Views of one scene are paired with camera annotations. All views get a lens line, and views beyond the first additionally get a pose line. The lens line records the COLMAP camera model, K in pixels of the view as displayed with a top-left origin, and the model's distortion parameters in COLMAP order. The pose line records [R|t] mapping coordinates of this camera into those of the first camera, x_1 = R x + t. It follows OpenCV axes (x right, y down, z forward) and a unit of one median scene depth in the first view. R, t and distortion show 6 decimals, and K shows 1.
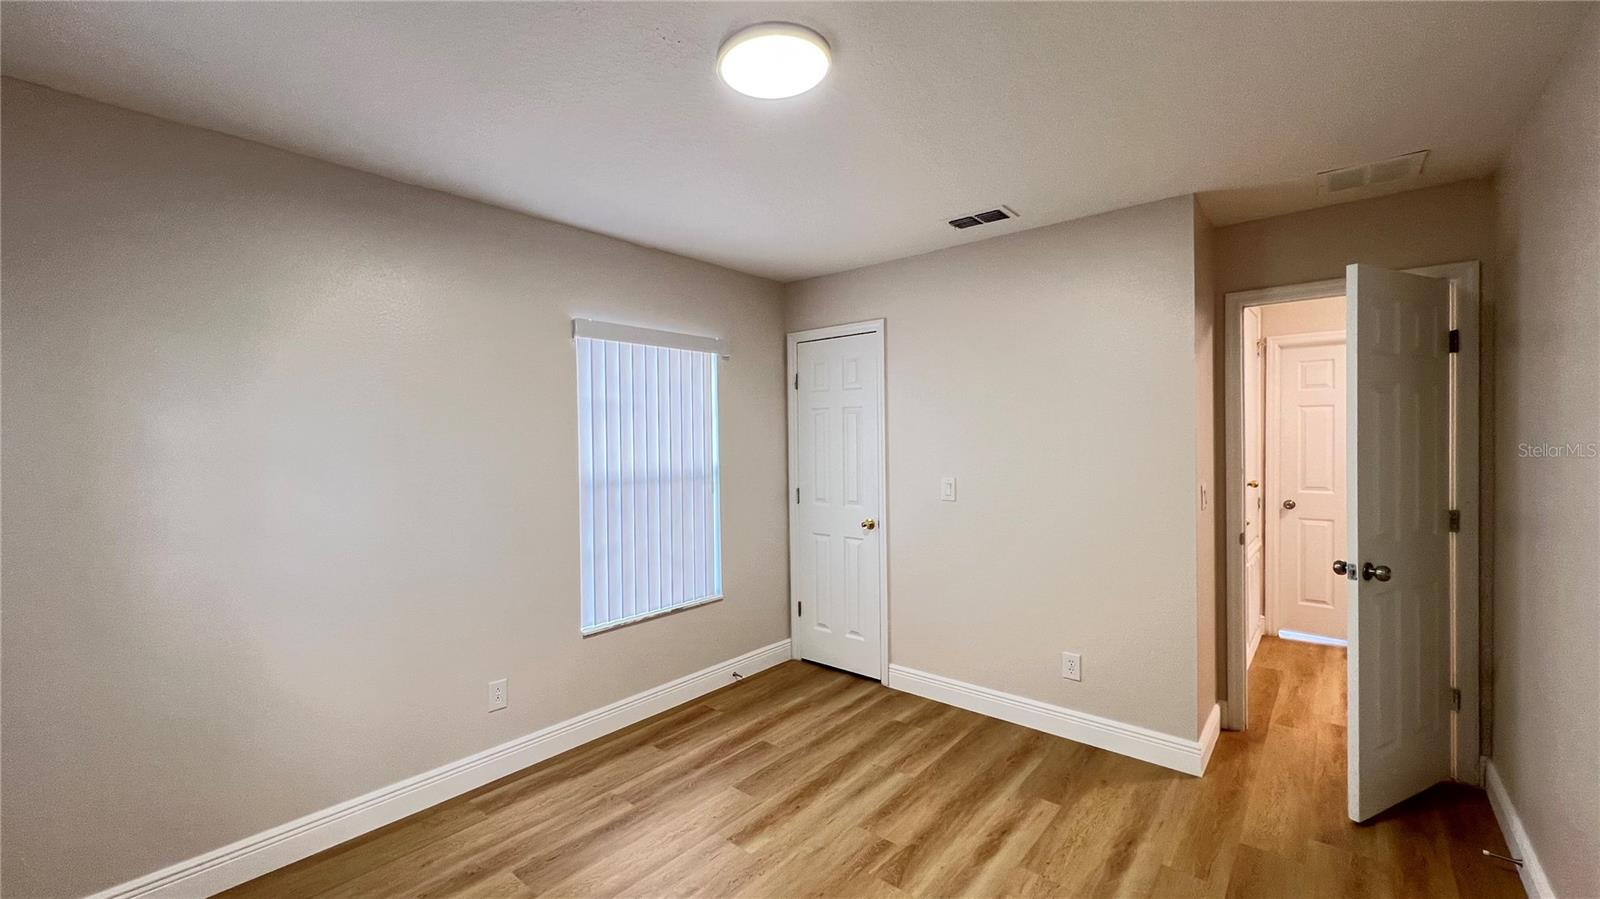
lens RADIAL K [[639.7, 0, 793.9], [0, 639.7, 449.2], [0, 0, 1]] dist [0.000109, 0.000336]
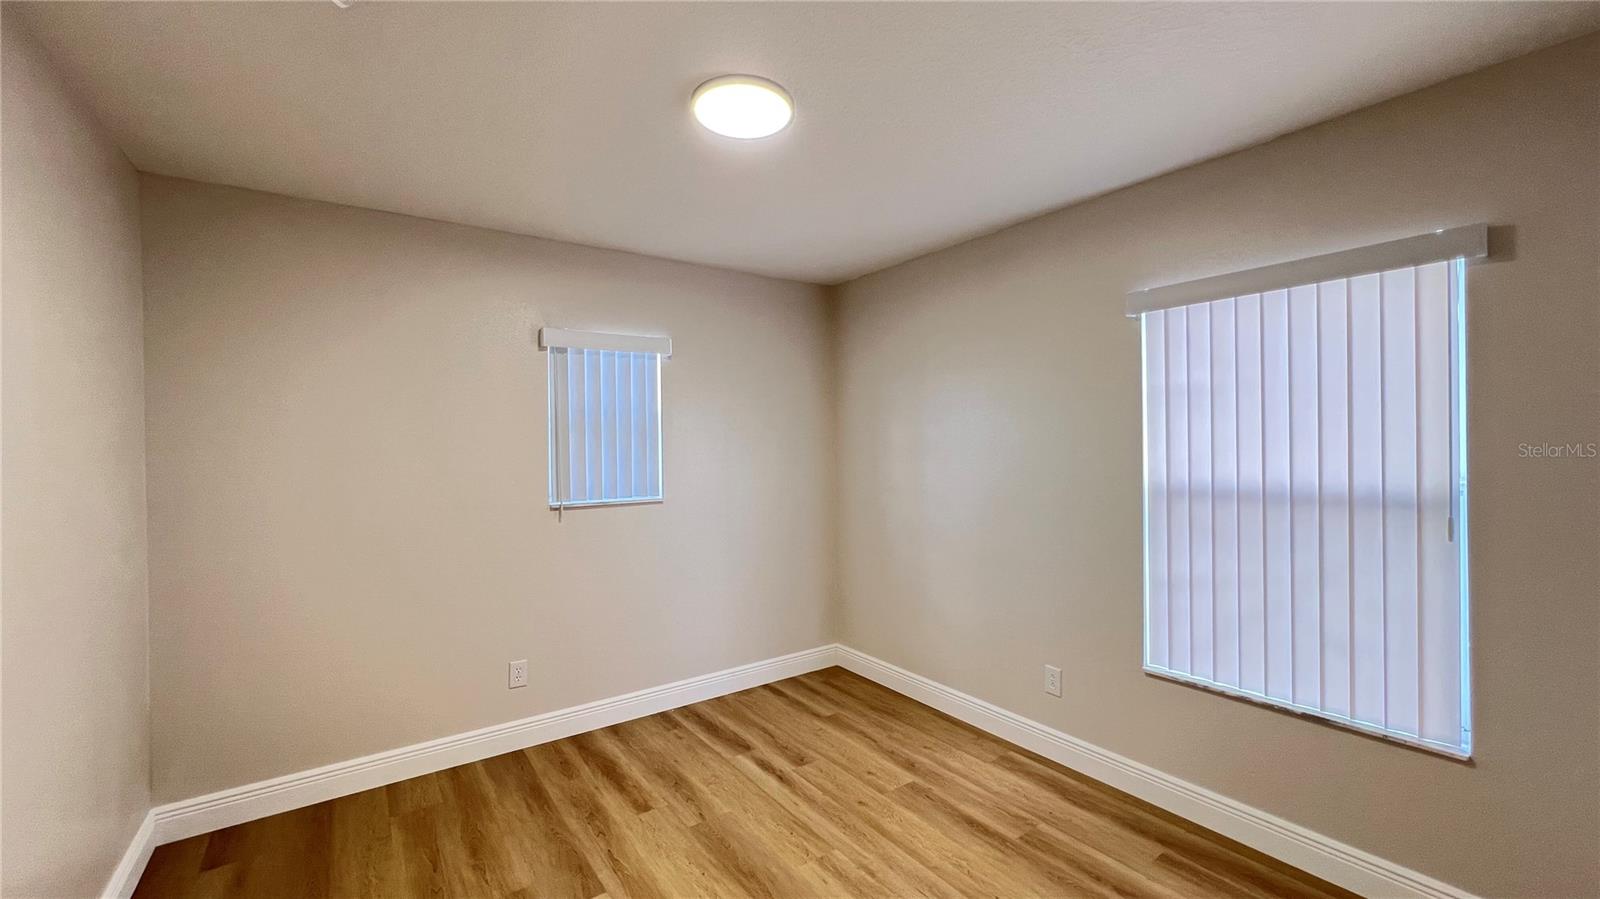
lens RADIAL K [[639.7, 0, 793.9], [0, 639.7, 449.2], [0, 0, 1]] dist [0.000109, 0.000336]
pose [[-0.249282, 0.021749, -0.968187, 0.580033], [0.003502, 0.999761, 0.021557, -0.018242], [0.968425, 0.001984, -0.249299, 0.755215]]
